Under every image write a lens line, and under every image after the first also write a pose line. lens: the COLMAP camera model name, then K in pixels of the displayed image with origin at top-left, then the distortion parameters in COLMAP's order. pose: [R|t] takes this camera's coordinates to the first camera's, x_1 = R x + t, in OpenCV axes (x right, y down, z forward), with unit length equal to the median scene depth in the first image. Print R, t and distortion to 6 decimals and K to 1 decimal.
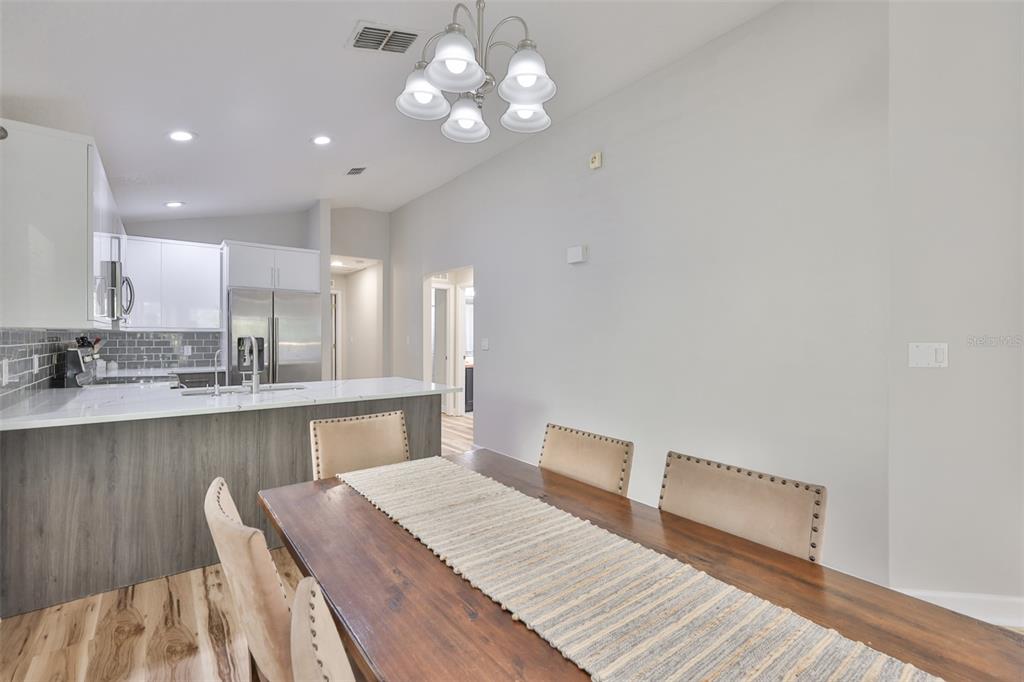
lens RADIAL K [[449.1, 0, 507.4], [0, 449.1, 342.0], [0, 0, 1]] dist [-0.001434, 0.000198]
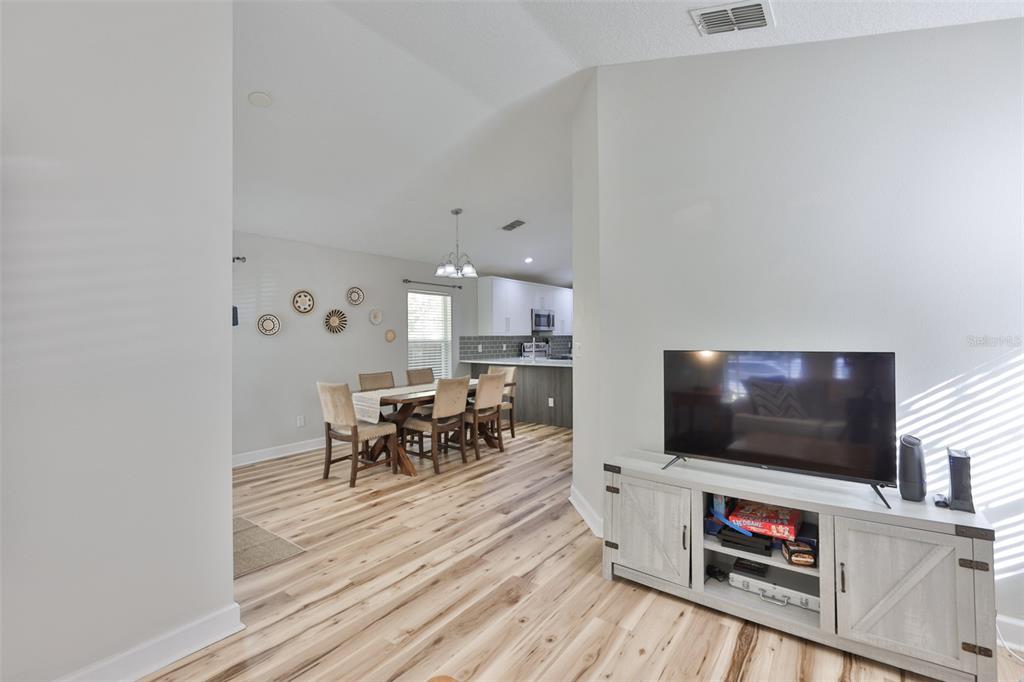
lens RADIAL K [[449.1, 0, 514.8], [0, 449.1, 340.0], [0, 0, 1]] dist [-0.001434, 0.000198]
pose [[0.278140, 0.007117, -0.960514, 1.507740], [-0.011549, 0.999925, 0.004064, -0.009332], [0.960471, 0.009963, 0.278201, 0.175501]]
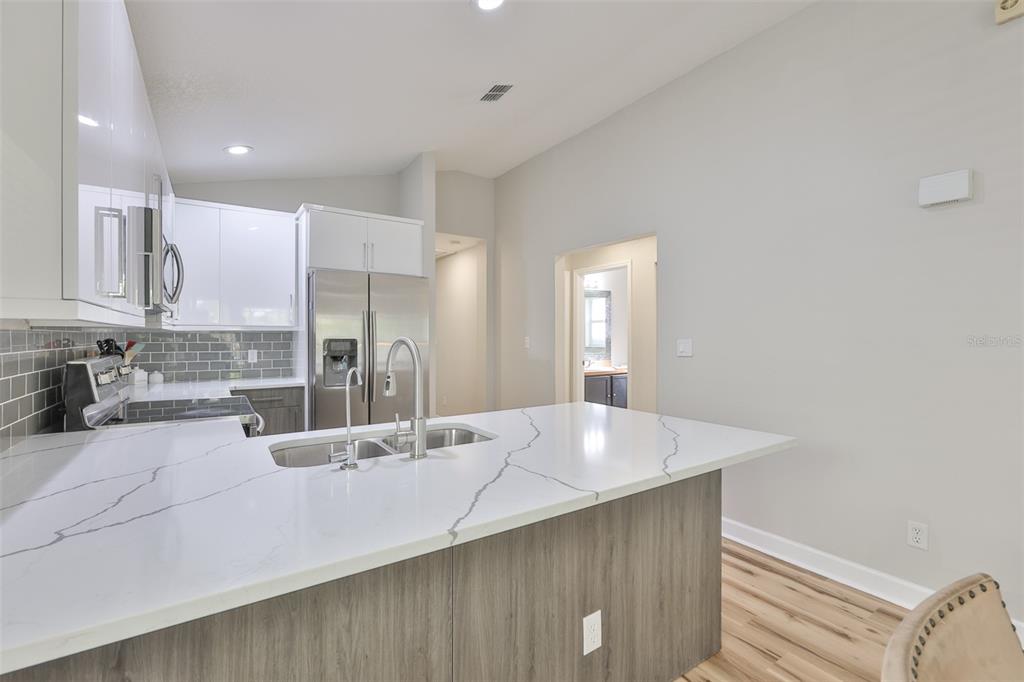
lens RADIAL K [[449.1, 0, 511.6], [0, 449.1, 337.2], [0, 0, 1]] dist [-0.001434, 0.000198]
pose [[0.997822, -0.003362, -0.065876, -0.348552], [0.002769, 0.999955, -0.009097, -0.007441], [0.065904, 0.008895, 0.997786, 0.423945]]
